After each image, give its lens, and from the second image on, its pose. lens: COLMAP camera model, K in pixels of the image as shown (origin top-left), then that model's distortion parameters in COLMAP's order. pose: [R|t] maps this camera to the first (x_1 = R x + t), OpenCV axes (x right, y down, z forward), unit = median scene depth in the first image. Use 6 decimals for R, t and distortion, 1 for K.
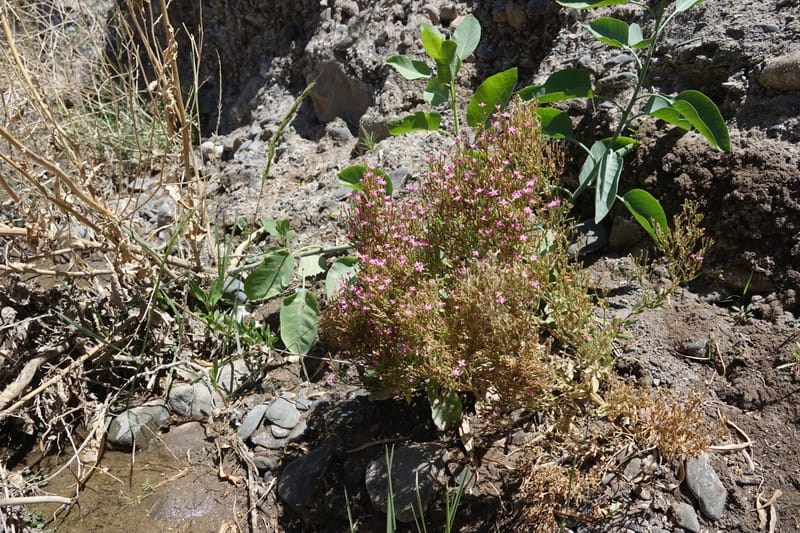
lens RADIAL K [[562.2, 0, 400.2], [0, 562.2, 256.1], [0, 0, 1]] dist [0.008039, -0.001929]
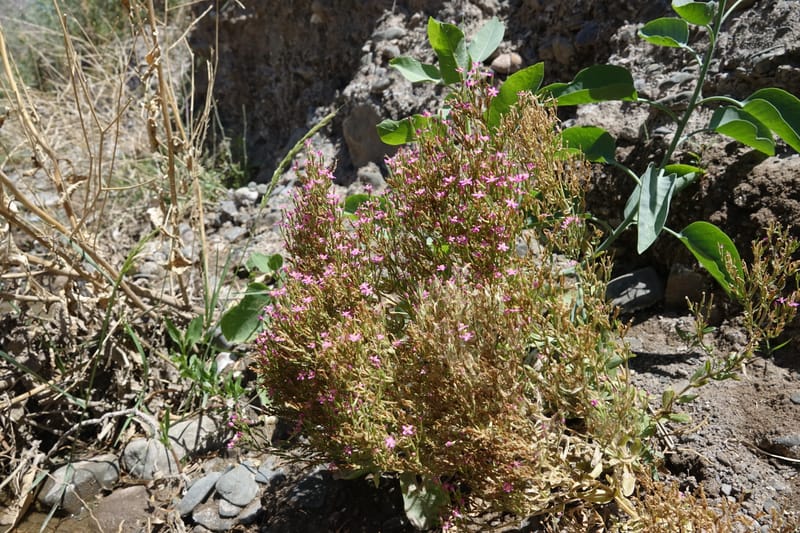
lens RADIAL K [[562.2, 0, 400.2], [0, 562.2, 256.1], [0, 0, 1]] dist [0.008039, -0.001929]
pose [[0.991820, 0.046497, -0.118871, 0.098028], [-0.061516, 0.990124, -0.125976, 0.040259], [0.111839, 0.132258, 0.984886, 0.181467]]
